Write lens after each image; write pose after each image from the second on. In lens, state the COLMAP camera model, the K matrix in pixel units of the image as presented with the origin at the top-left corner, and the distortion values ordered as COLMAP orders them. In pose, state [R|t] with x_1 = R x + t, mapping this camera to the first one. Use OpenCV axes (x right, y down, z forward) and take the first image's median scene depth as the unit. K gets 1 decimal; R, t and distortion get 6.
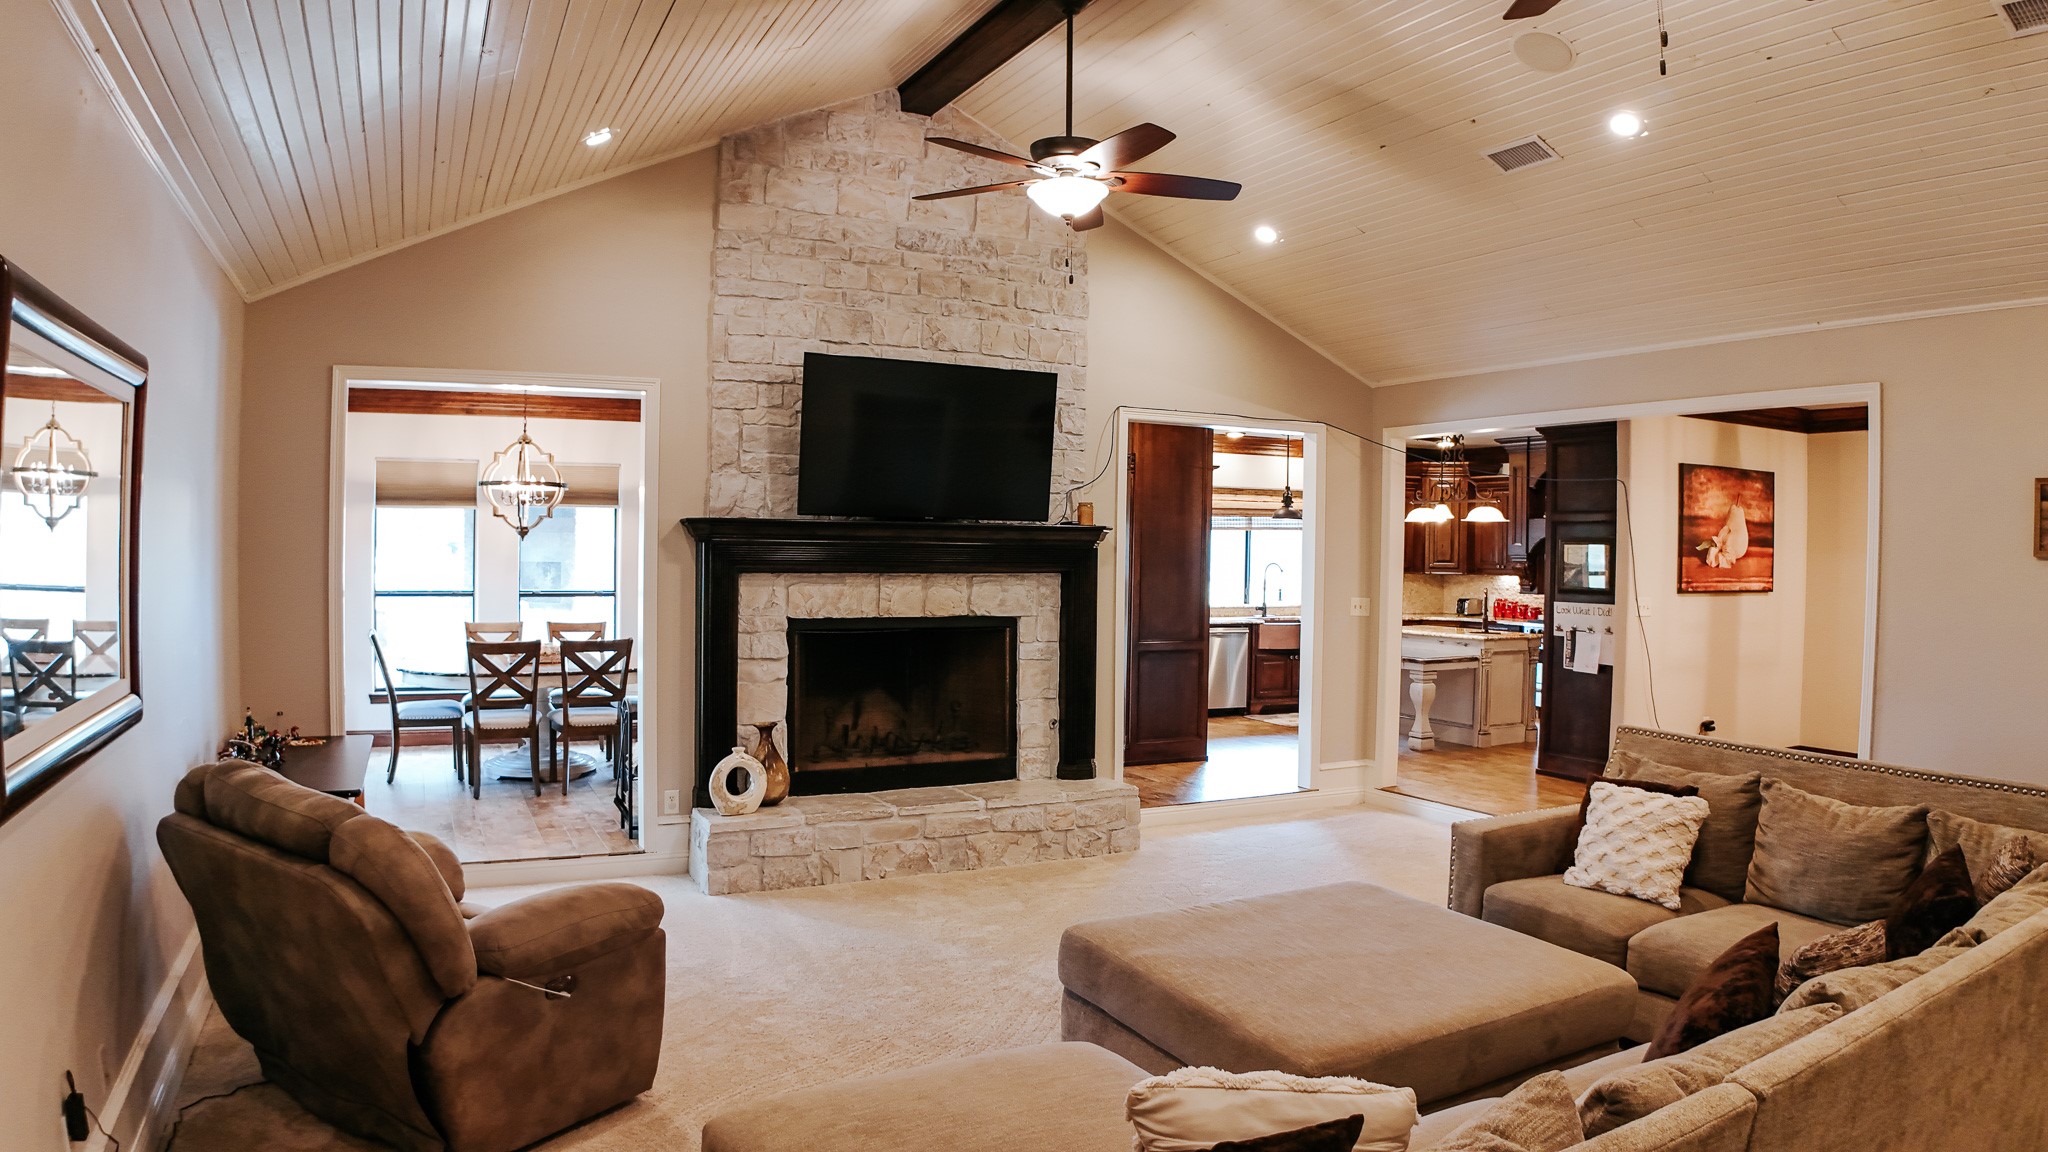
lens RADIAL K [[1264.6, 0, 1033.5], [0, 1264.6, 575.0], [0, 0, 1]] dist [-0.178304, 0.011911]
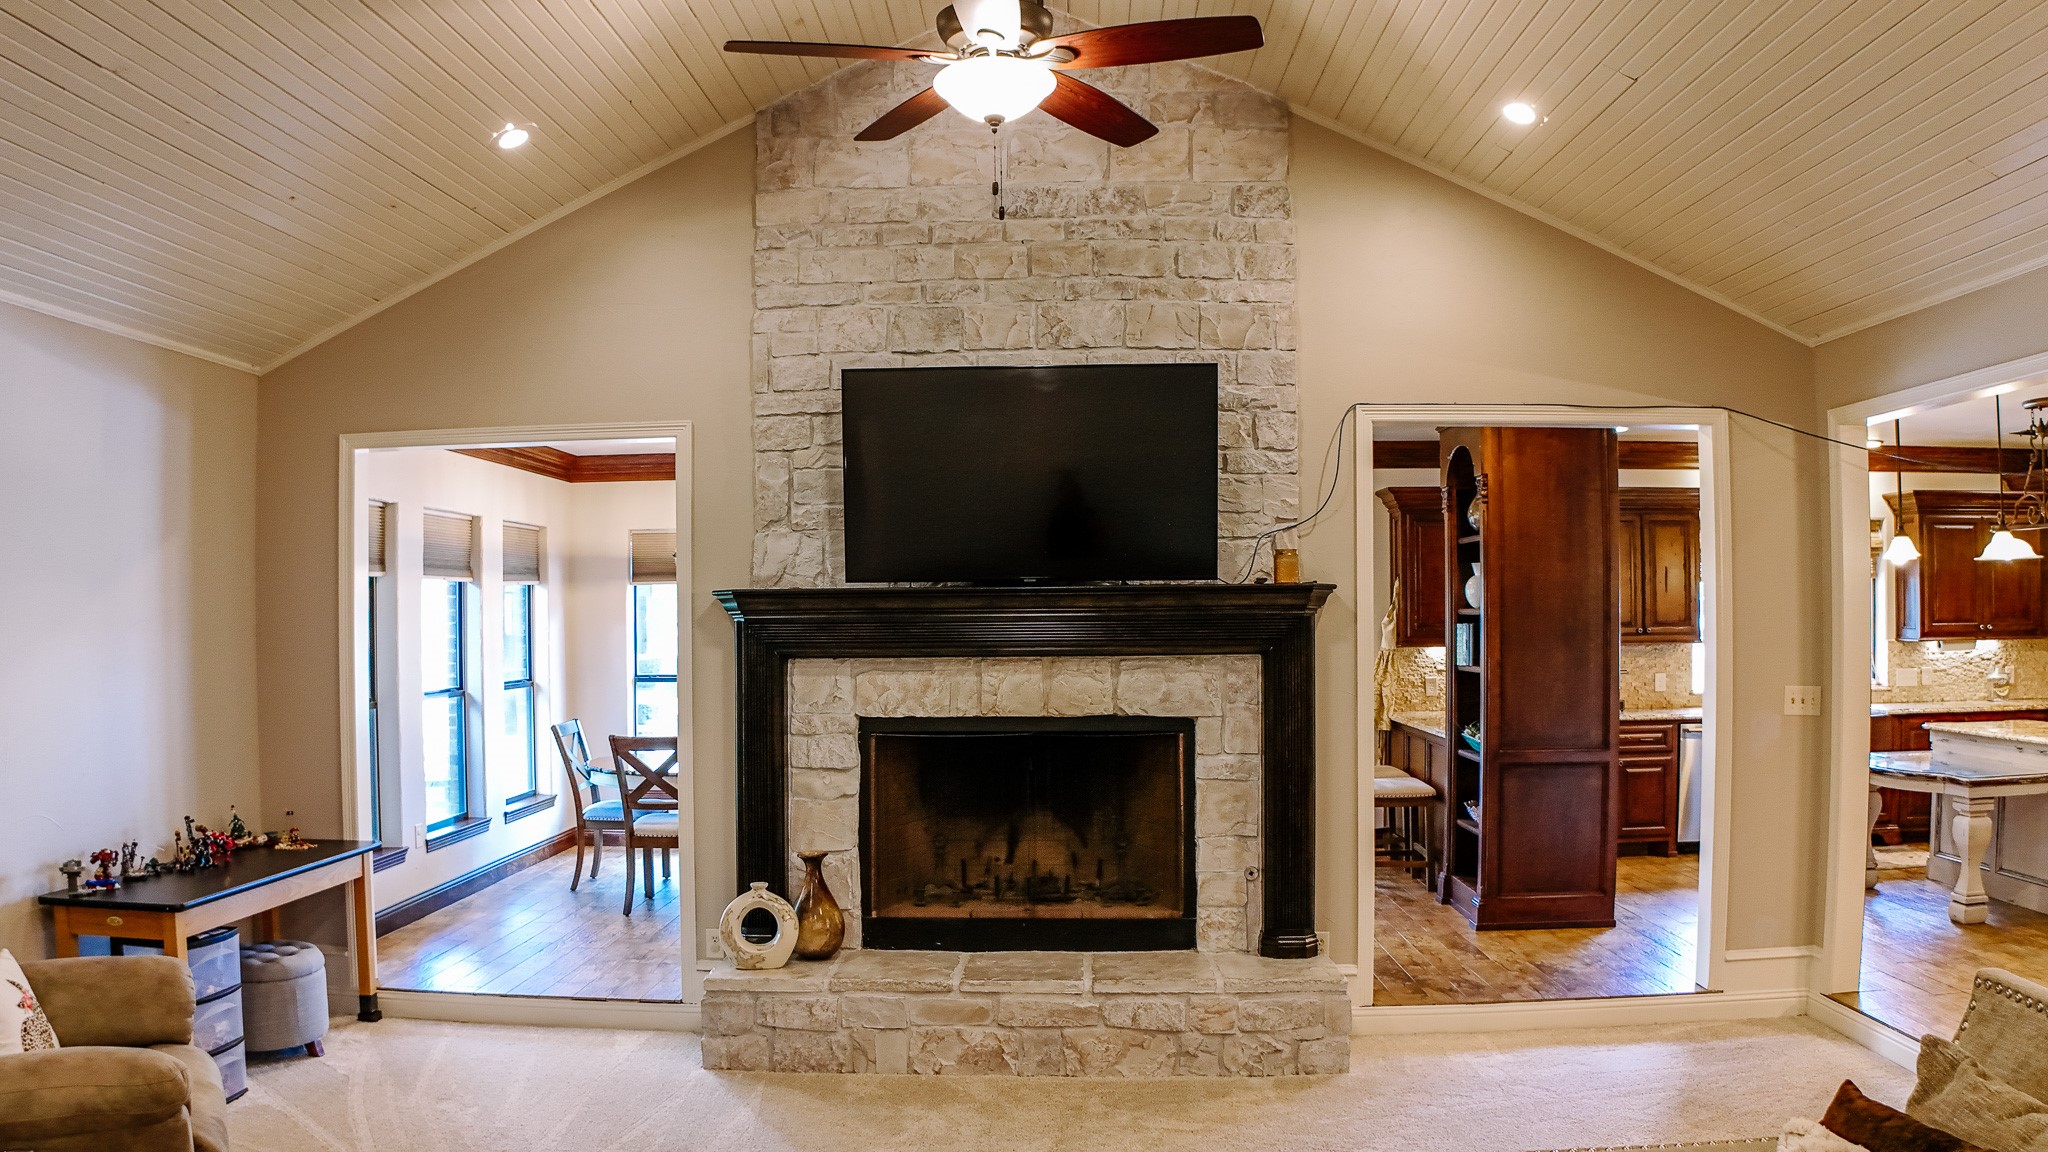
lens RADIAL K [[1428.0, 0, 914.6], [0, 1428.0, 608.2], [0, 0, 1]] dist [-0.166098, 0.004015]
pose [[0.848255, -0.024262, -0.529032, 0.293169], [0.009527, 0.999487, -0.030563, -0.005048], [0.529503, 0.020885, 0.848051, 0.273827]]
